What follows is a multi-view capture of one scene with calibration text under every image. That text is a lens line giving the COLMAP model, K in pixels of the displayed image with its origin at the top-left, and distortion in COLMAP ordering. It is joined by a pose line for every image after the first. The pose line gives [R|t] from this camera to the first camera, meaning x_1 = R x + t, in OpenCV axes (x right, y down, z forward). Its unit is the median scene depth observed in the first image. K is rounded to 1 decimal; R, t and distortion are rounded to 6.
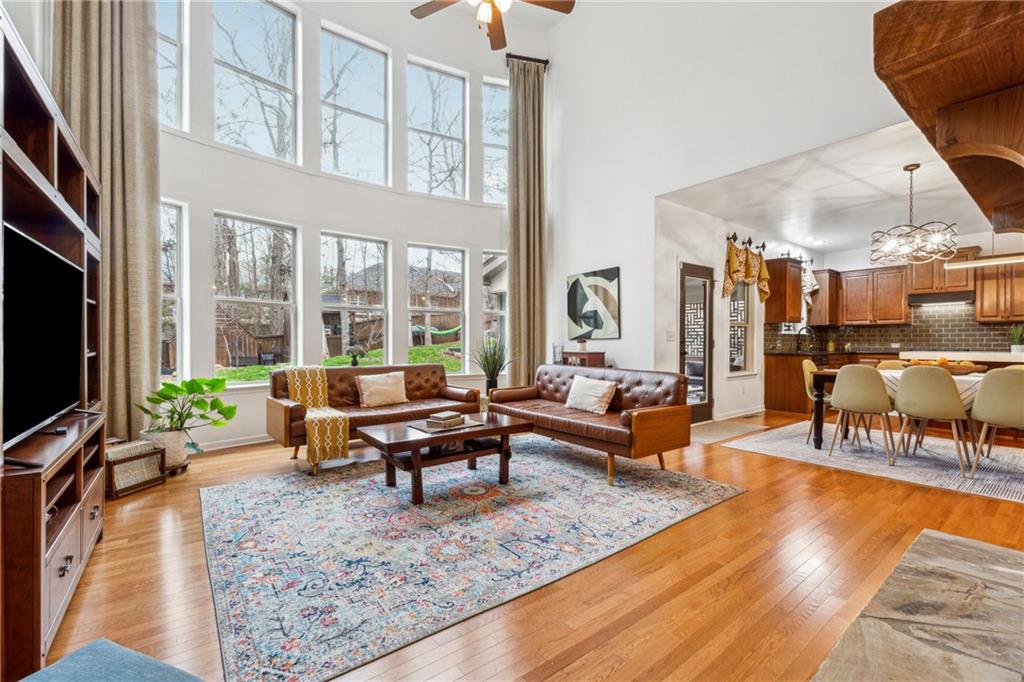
lens RADIAL K [[435.8, 0, 512.4], [0, 435.8, 347.7], [0, 0, 1]] dist [-0.007835, 0.000541]
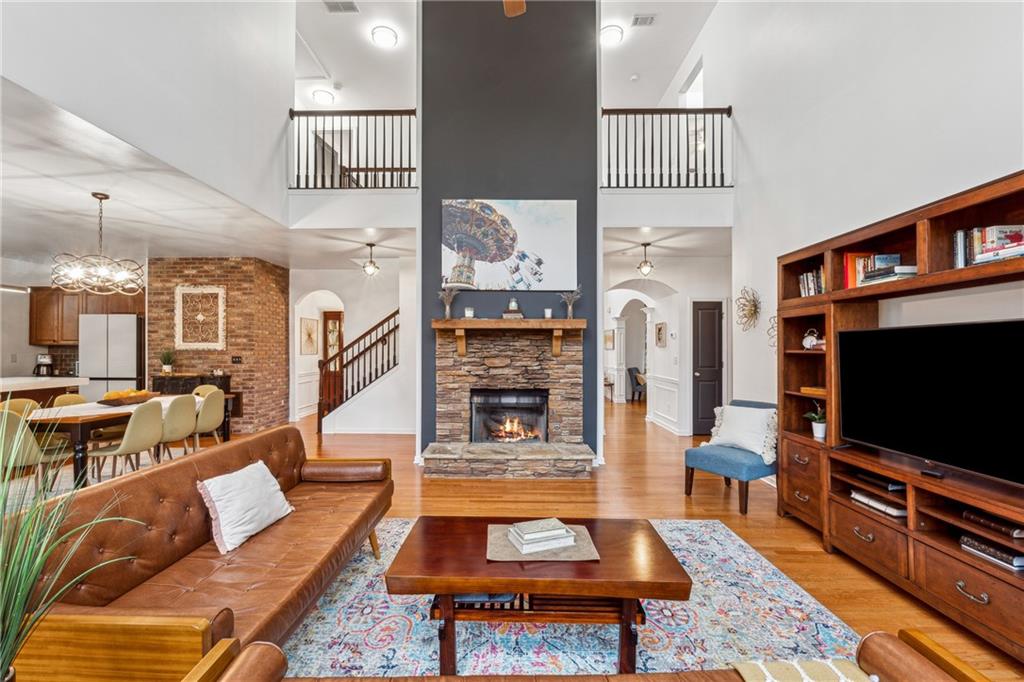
lens RADIAL K [[435.8, 0, 505.5], [0, 435.8, 346.3], [0, 0, 1]] dist [-0.007835, 0.000541]
pose [[-0.782417, 0.002005, 0.622751, -0.273631], [0.006121, 0.999971, 0.004472, -0.054066], [-0.622725, 0.007311, -0.782407, 0.833363]]
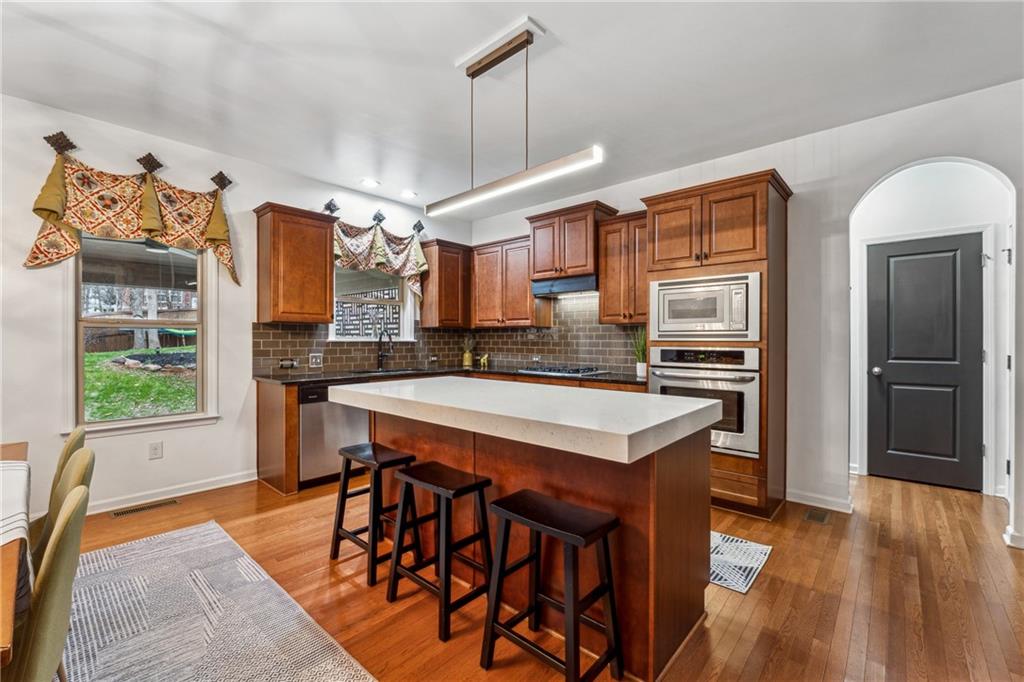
lens RADIAL K [[435.8, 0, 509.8], [0, 435.8, 339.9], [0, 0, 1]] dist [-0.007835, 0.000541]
pose [[0.983245, 0.003471, 0.182257, 0.921826], [-0.000699, 0.999883, -0.015272, -0.030113], [-0.182289, 0.014888, 0.983132, 0.454217]]
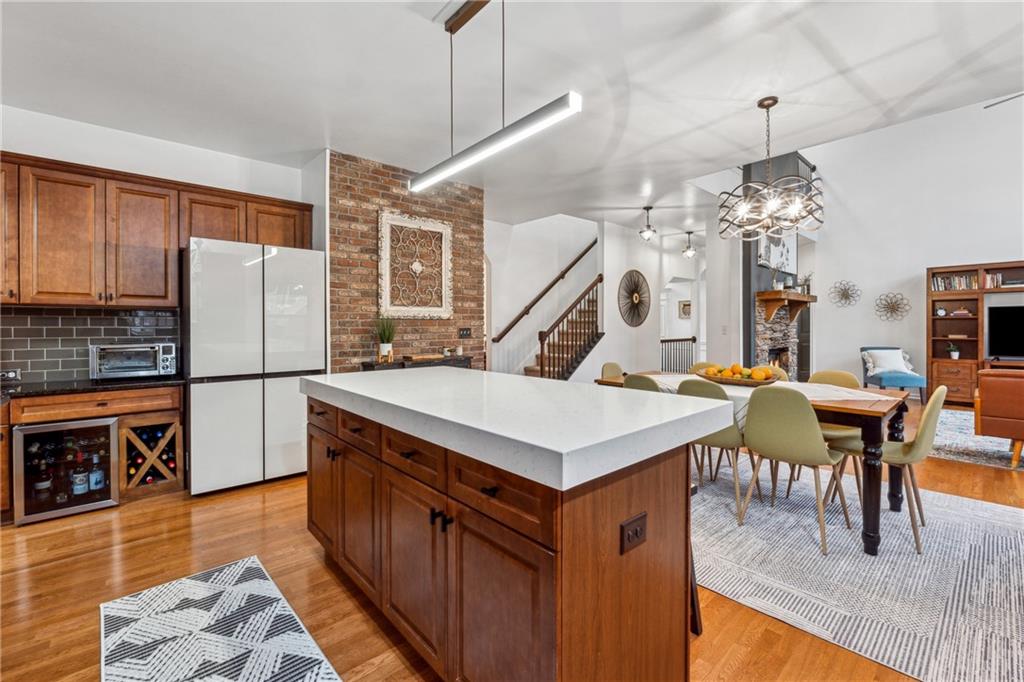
lens RADIAL K [[435.8, 0, 506.4], [0, 435.8, 328.0], [0, 0, 1]] dist [-0.007835, 0.000541]
pose [[-0.997432, 0.006700, -0.071305, 0.983042], [0.005522, 0.999845, 0.016700, -0.039404], [0.071405, 0.016263, -0.997315, 1.180770]]
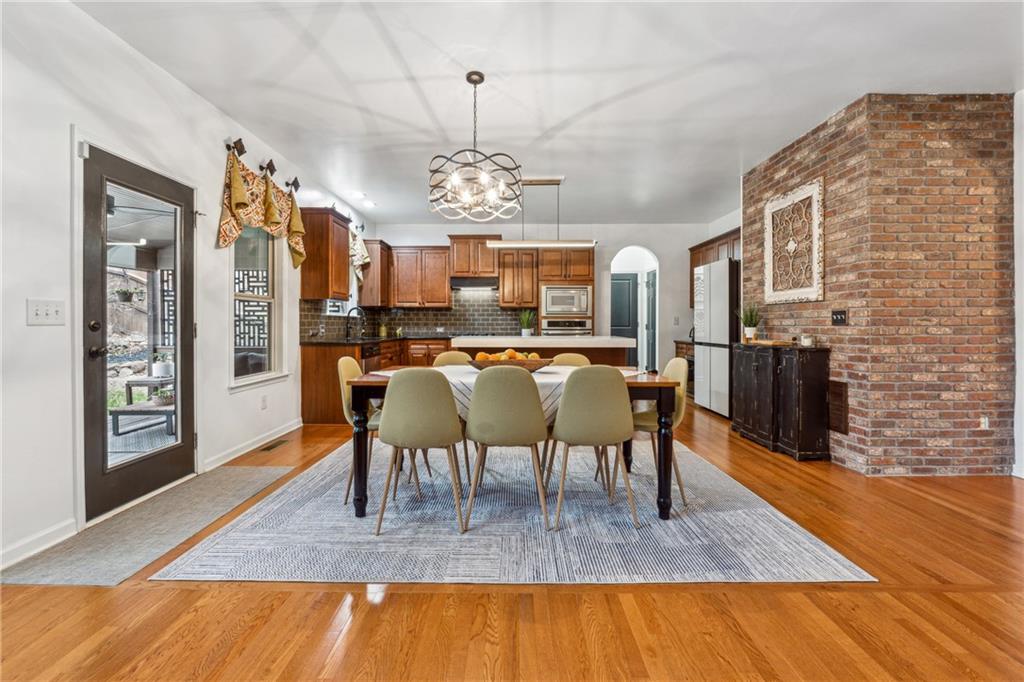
lens RADIAL K [[435.8, 0, 509.0], [0, 435.8, 327.6], [0, 0, 1]] dist [-0.007835, 0.000541]
pose [[0.614969, -0.003381, 0.788544, 0.278579], [0.009829, 0.999946, -0.003378, -0.006549], [-0.788490, 0.009829, 0.614969, 0.367054]]
